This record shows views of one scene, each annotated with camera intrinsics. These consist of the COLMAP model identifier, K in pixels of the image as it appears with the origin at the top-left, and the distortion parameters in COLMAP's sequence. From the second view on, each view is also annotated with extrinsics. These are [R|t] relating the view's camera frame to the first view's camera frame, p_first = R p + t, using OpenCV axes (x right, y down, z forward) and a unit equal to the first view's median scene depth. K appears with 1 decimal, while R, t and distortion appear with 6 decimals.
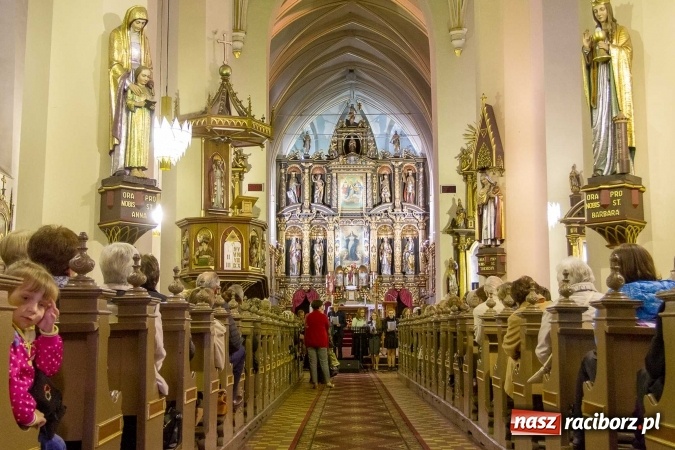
lens RADIAL K [[837.0, 0, 337.5], [0, 837.0, 225.0], [0, 0, 1]] dist [-0.009809, 0.029322]
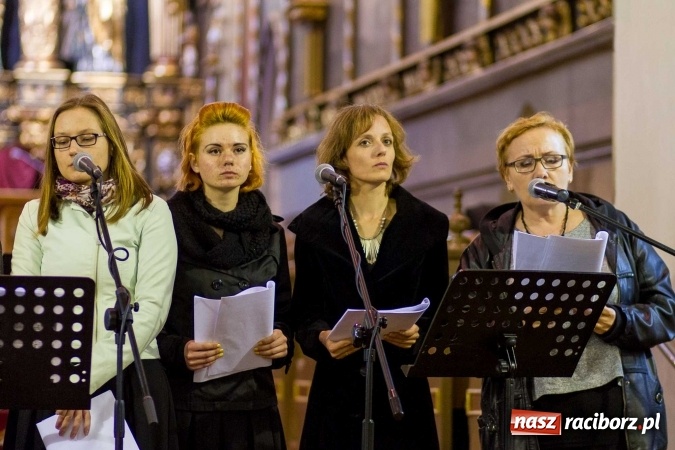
lens RADIAL K [[2805.0, 0, 337.5], [0, 2805.0, 225.0], [0, 0, 1]] dist [0.120374, -0.318599]
pose [[0.975737, 0.024245, 0.217601, 0.000461], [-0.039473, 0.997045, 0.065910, 0.048870], [-0.215359, -0.072900, 0.973810, 0.358225]]
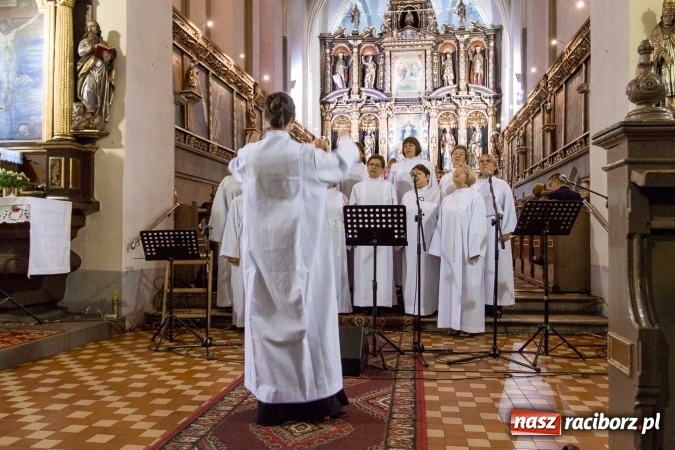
lens RADIAL K [[567.2, 0, 337.5], [0, 567.2, 225.0], [0, 0, 1]] dist [-0.061374, 0.066801]
pose [[0.991262, 0.004338, -0.131834, 0.022347], [0.009083, 0.994842, 0.101029, 0.055680], [0.131592, -0.101344, 0.986110, 0.410030]]
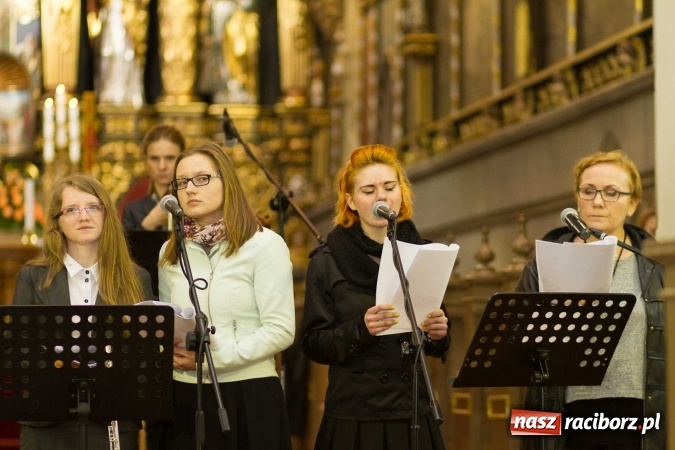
lens RADIAL K [[2660.7, 0, 337.5], [0, 2660.7, 225.0], [0, 0, 1]] dist [0.110099, -0.594756]
pose [[0.986439, 0.008045, 0.163933, 0.003601], [-0.018562, 0.997858, 0.062722, 0.046539], [-0.163077, -0.064914, 0.984475, 0.343372]]
